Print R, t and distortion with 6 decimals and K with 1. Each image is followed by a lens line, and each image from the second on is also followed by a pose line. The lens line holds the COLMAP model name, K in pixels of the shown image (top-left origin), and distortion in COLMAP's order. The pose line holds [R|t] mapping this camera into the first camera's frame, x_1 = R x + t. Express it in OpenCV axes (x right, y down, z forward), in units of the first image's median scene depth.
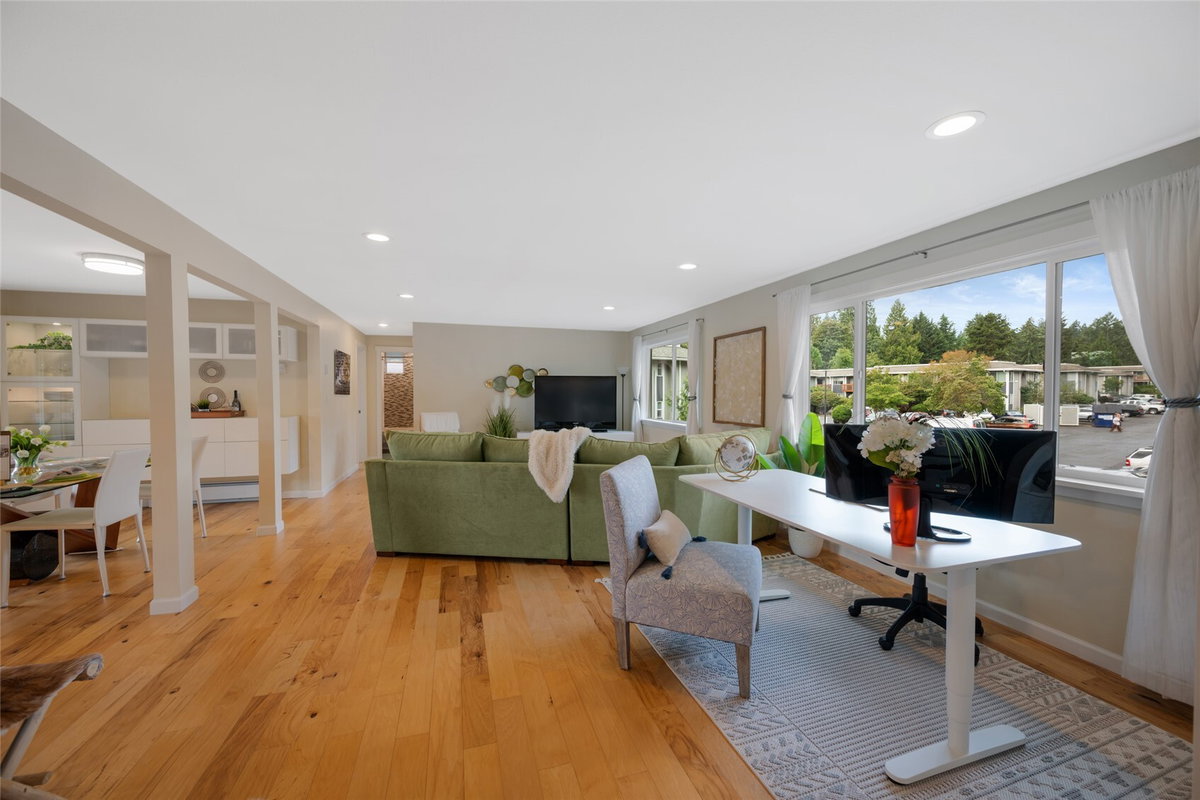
lens RADIAL K [[468.3, 0, 606.2], [0, 468.3, 399.1], [0, 0, 1]] dist [0.000890, 0.000056]
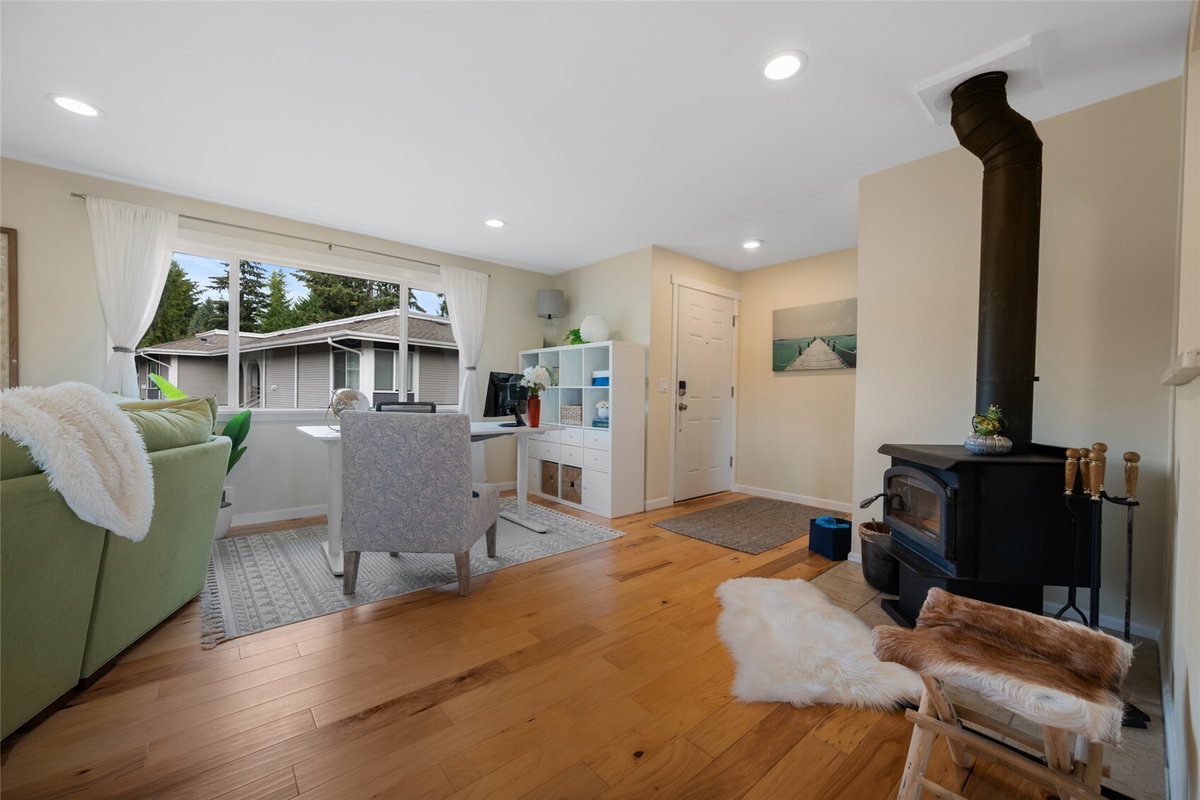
lens RADIAL K [[468.3, 0, 598.0], [0, 468.3, 400.0], [0, 0, 1]] dist [0.000890, 0.000056]
pose [[-0.387173, -0.013859, 0.921903, -0.685456], [0.001852, 0.999873, 0.015809, 0.075775], [-0.922005, 0.007828, -0.387098, 0.741347]]
